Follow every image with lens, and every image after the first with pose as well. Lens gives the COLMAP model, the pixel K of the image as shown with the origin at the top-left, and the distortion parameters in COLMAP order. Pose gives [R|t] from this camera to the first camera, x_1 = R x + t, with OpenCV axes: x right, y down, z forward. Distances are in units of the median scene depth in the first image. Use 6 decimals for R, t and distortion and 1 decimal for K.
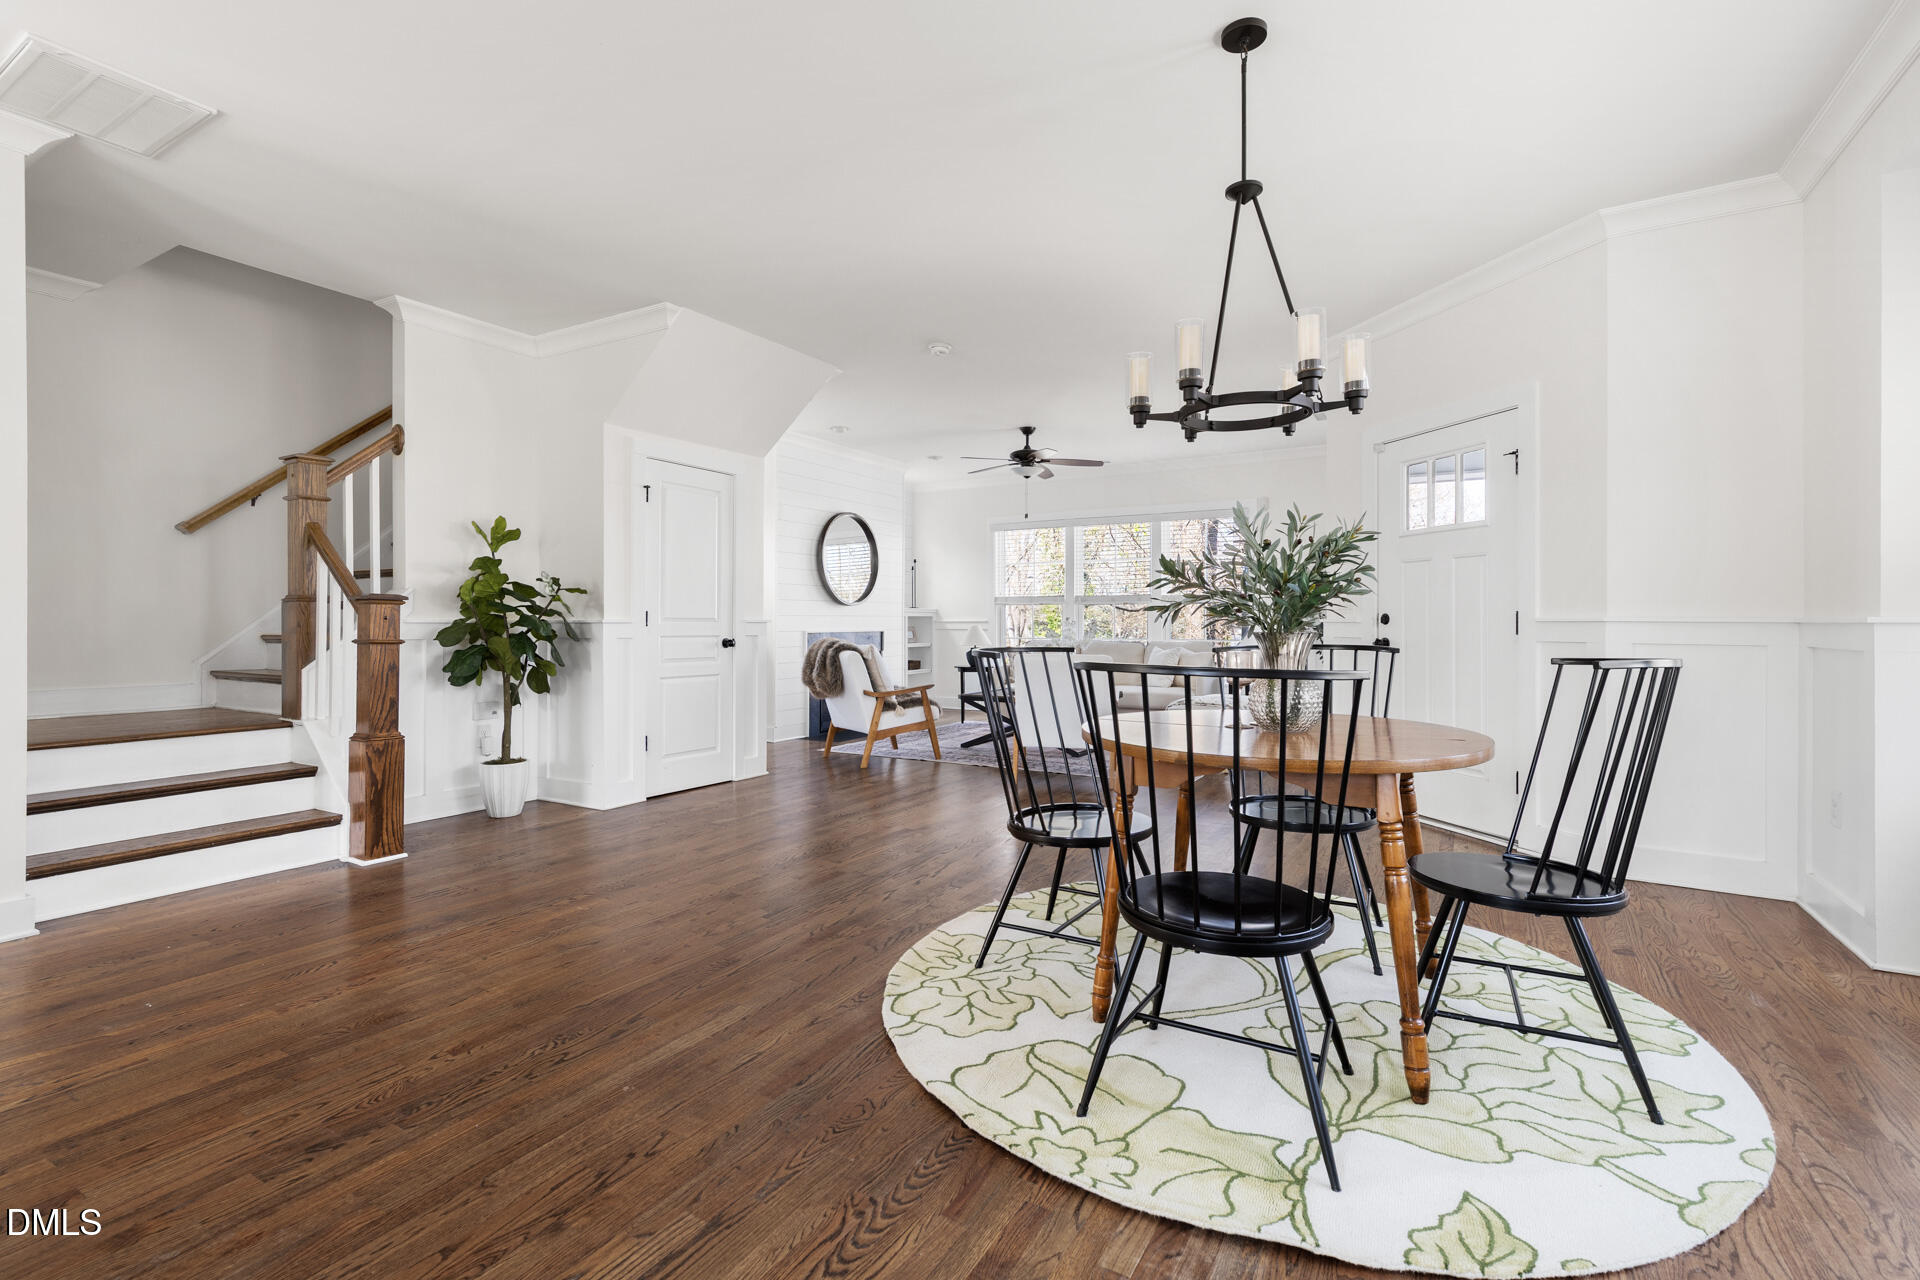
lens RADIAL K [[863.6, 0, 955.2], [0, 863.6, 622.1], [0, 0, 1]] dist [0.001410, 0.000132]
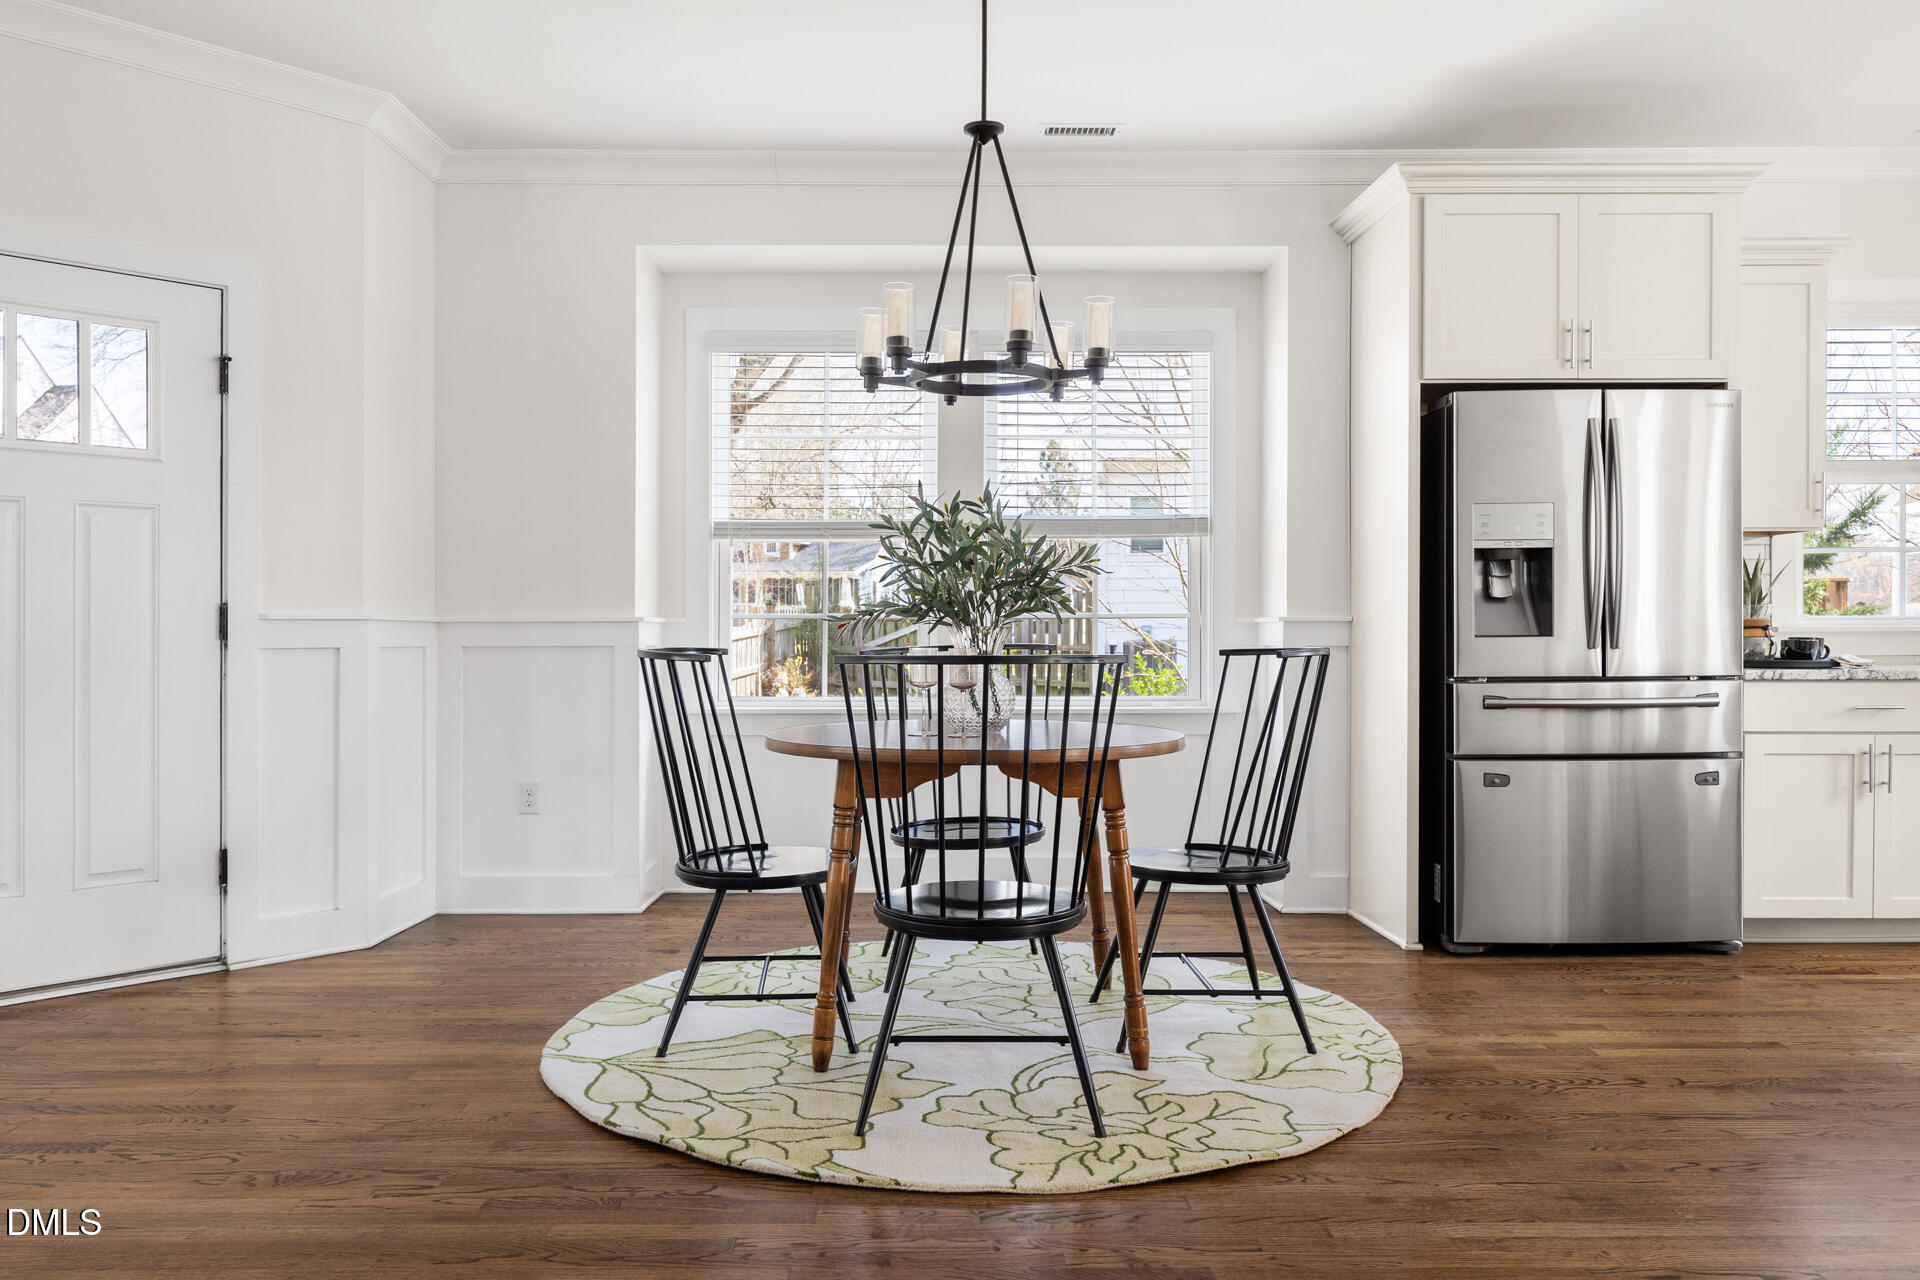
lens RADIAL K [[1421.9, 0, 960.0], [0, 1421.9, 640.0], [0, 0, 1]] dist [0.005653, 0.004008]
pose [[-0.517824, -0.005160, 0.855472, -0.351330], [0.002075, 0.999971, 0.007288, 0.005755], [-0.855485, 0.005549, -0.517798, 0.689117]]
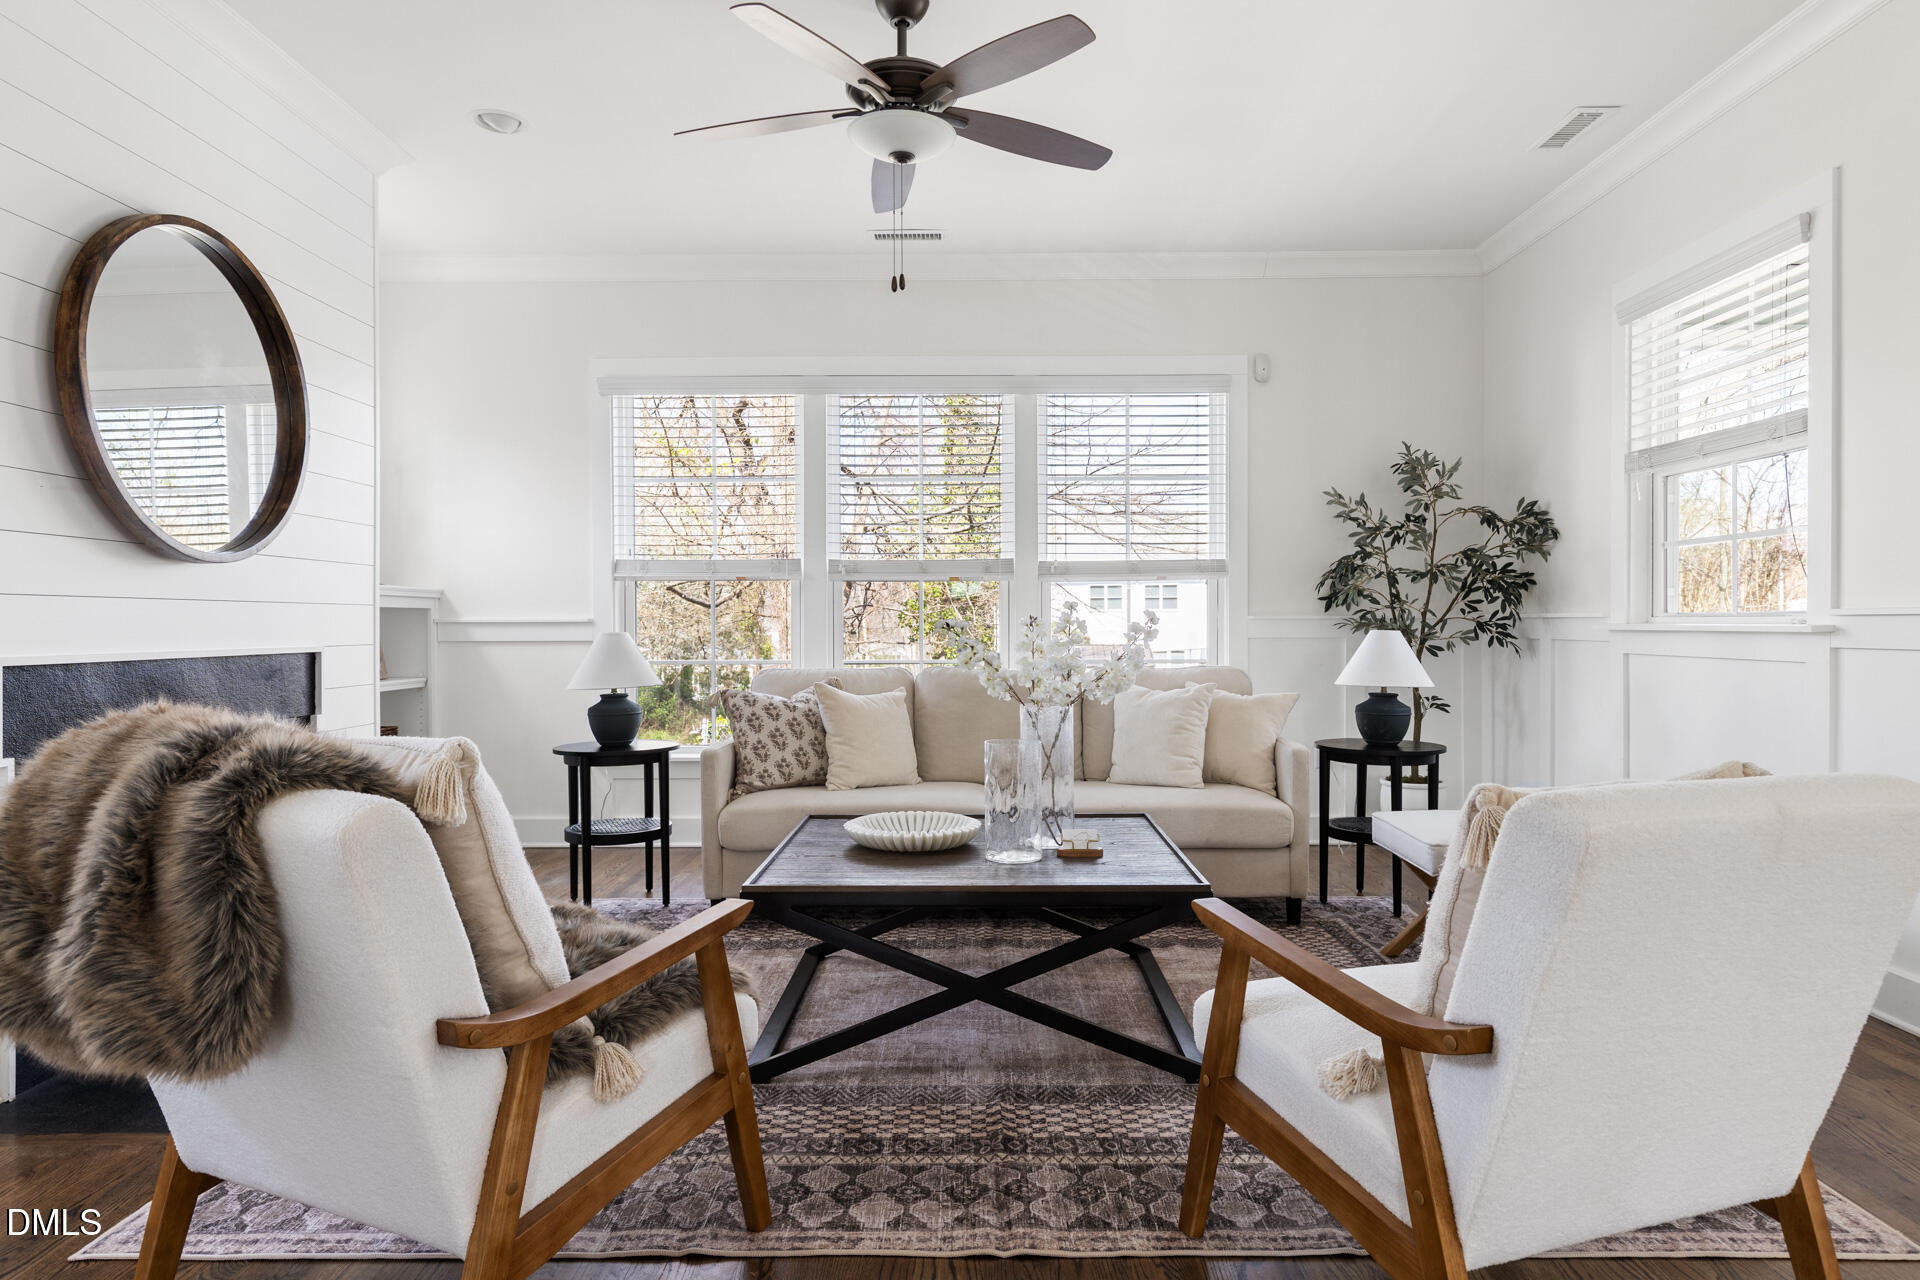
lens RADIAL K [[1131.2, 0, 960.0], [0, 1131.2, 640.0], [0, 0, 1]] dist [-0.000130, 0.000554]
pose [[0.864029, -0.010639, 0.503329, -0.127312], [0.004665, 0.999903, 0.013126, 0.002978], [-0.503420, -0.008994, 0.863995, 0.758137]]
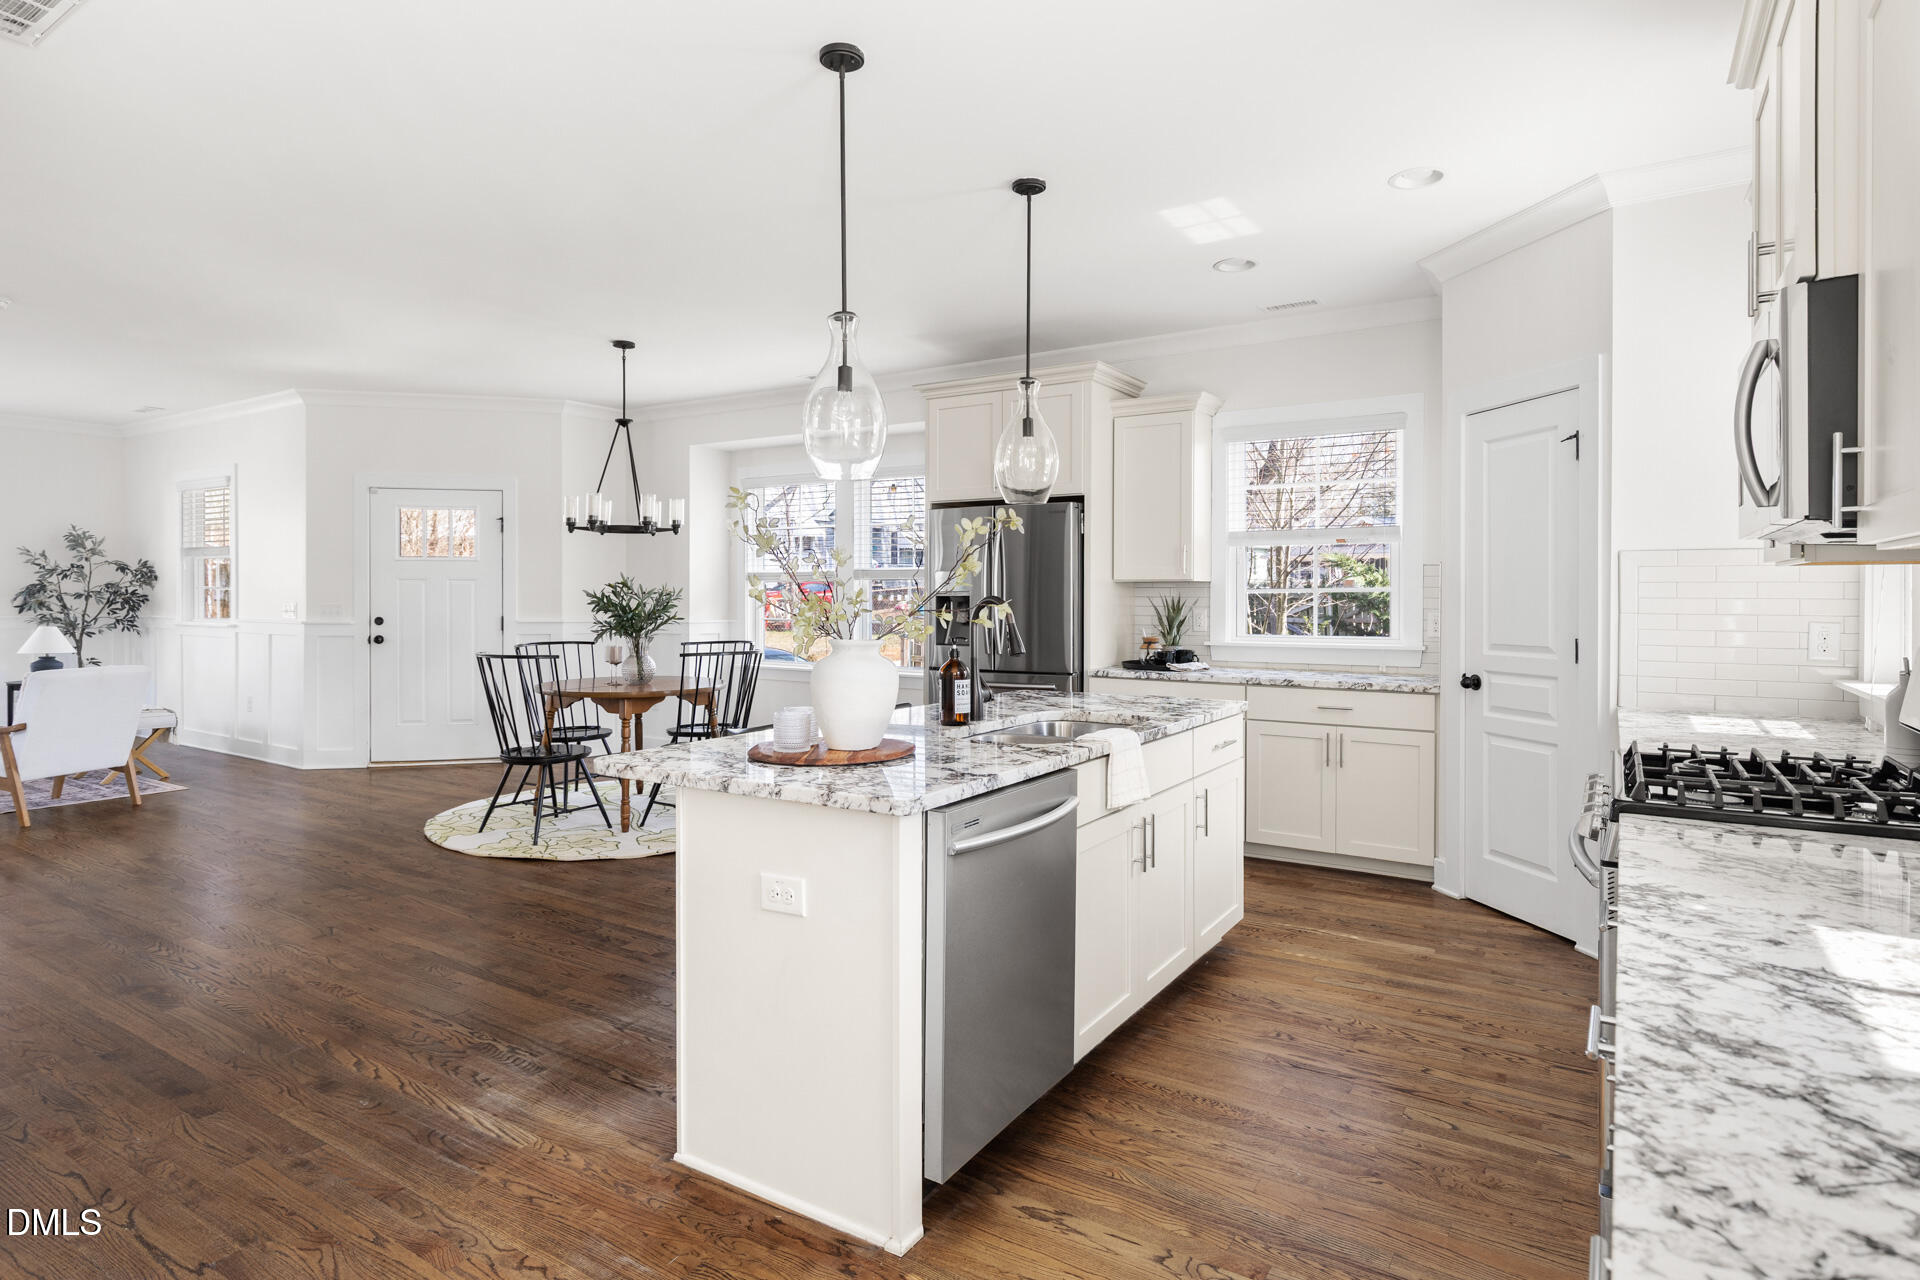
lens RADIAL K [[1040.9, 0, 965.2], [0, 1040.9, 603.9], [0, 0, 1]] dist [-0.002170, 0.000876]
pose [[0.032077, -0.010745, 0.999428, -0.811012], [-0.002679, 0.999938, 0.010837, -0.037246], [-0.999482, -0.003026, 0.032046, 0.045702]]
